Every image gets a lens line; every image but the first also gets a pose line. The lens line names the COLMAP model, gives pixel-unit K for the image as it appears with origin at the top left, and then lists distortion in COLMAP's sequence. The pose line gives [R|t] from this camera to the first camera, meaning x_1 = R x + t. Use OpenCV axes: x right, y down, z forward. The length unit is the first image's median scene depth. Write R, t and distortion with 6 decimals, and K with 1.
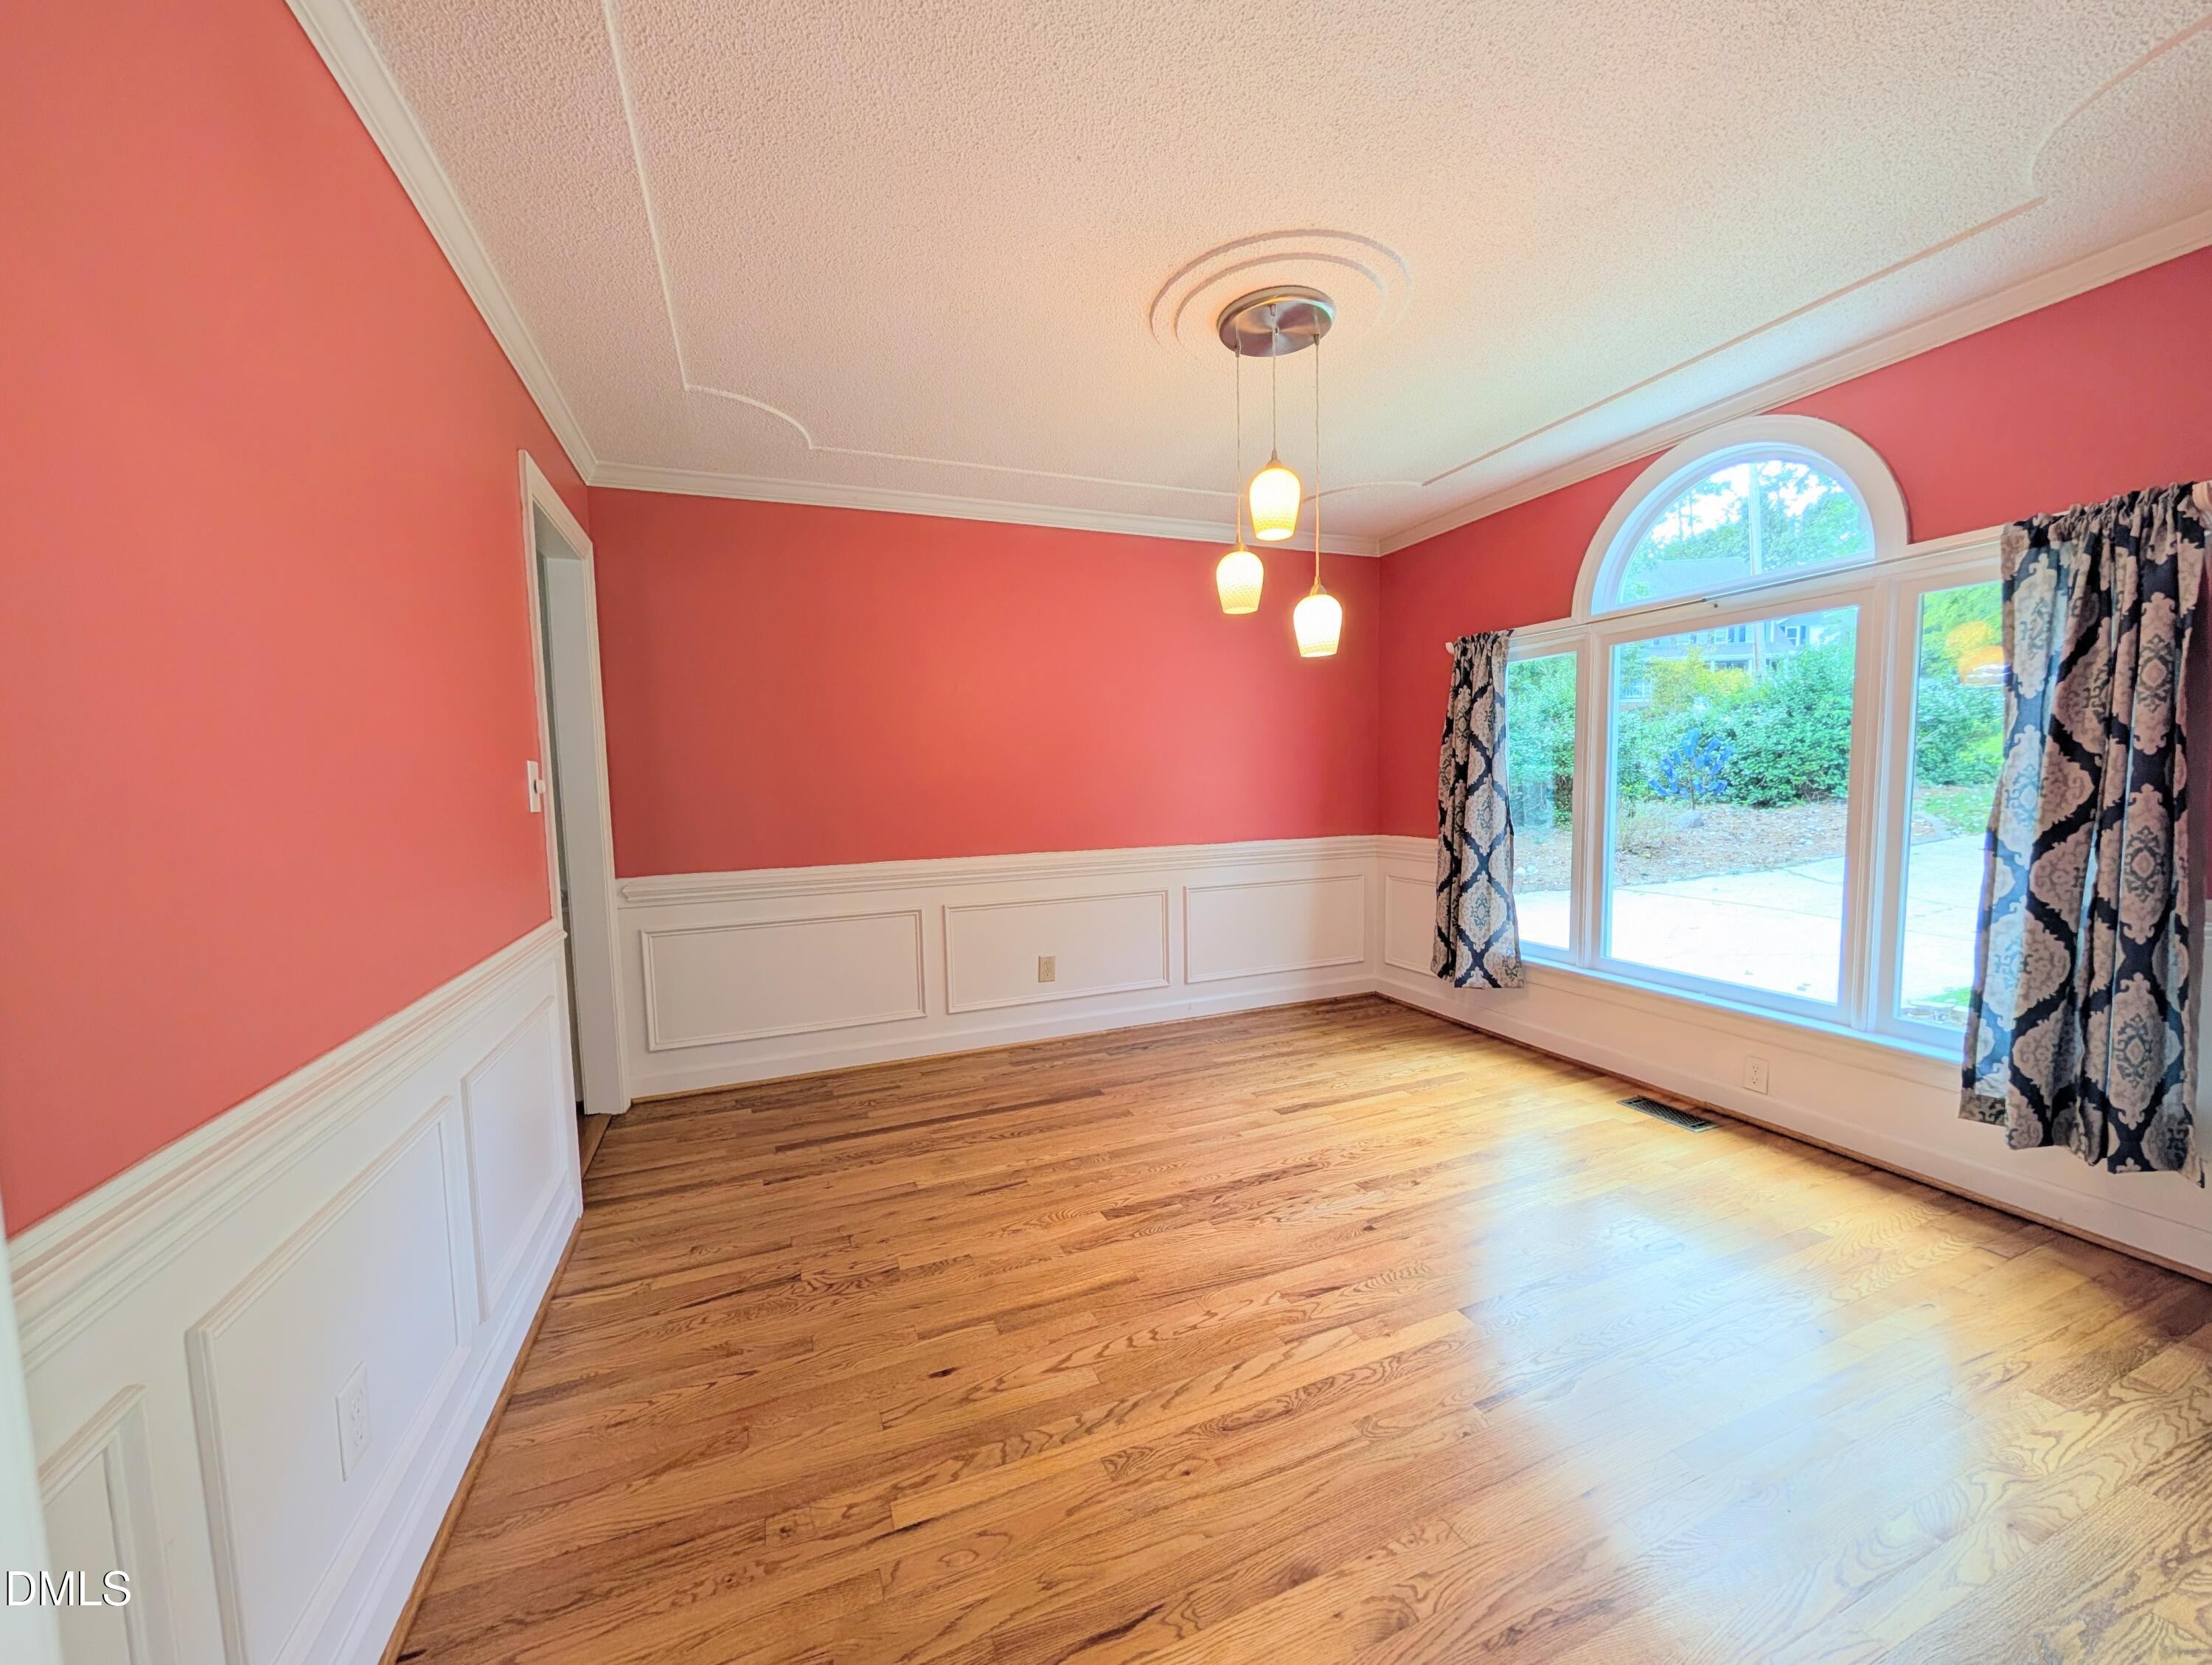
lens RADIAL K [[835.0, 0, 1107.7], [0, 835.0, 845.3], [0, 0, 1]] dist [-0.000630, 0.000059]
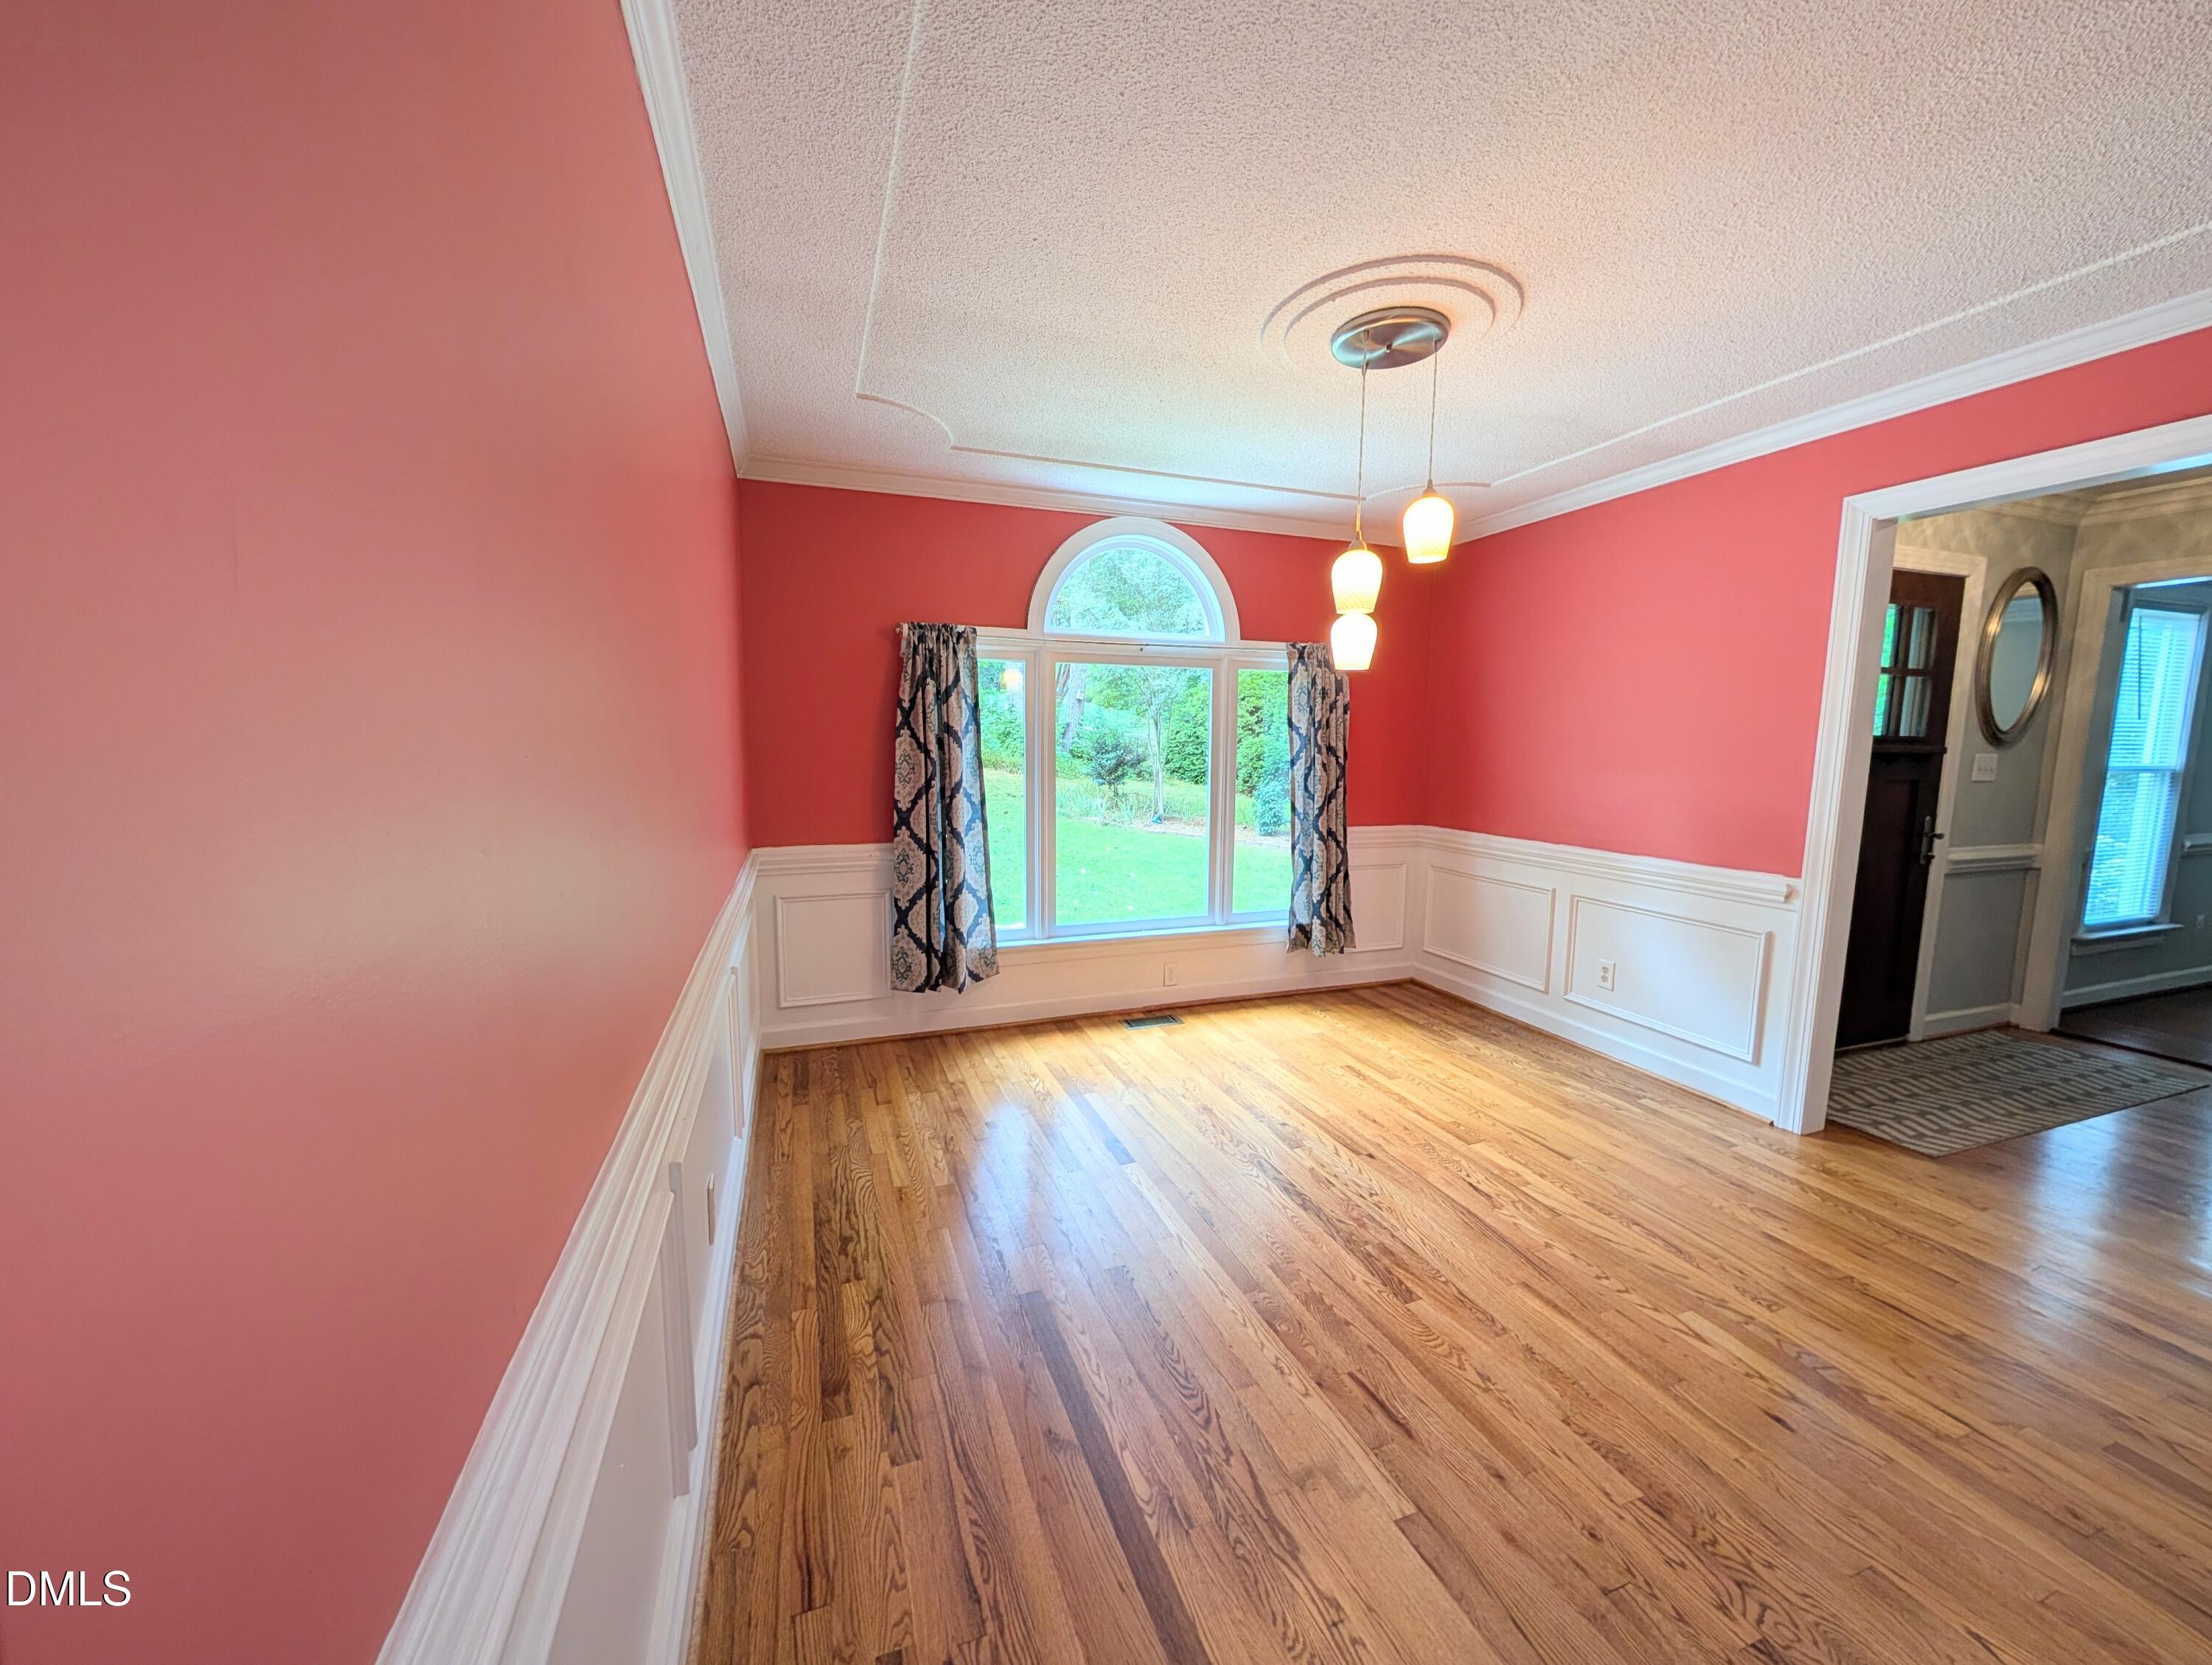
lens RADIAL K [[835.0, 0, 1107.7], [0, 835.0, 845.3], [0, 0, 1]] dist [-0.000630, 0.000059]
pose [[0.034923, -0.099313, 0.994443, -0.706333], [0.073804, 0.992589, 0.096536, -0.108542], [-0.996661, 0.070022, 0.041994, 1.071262]]
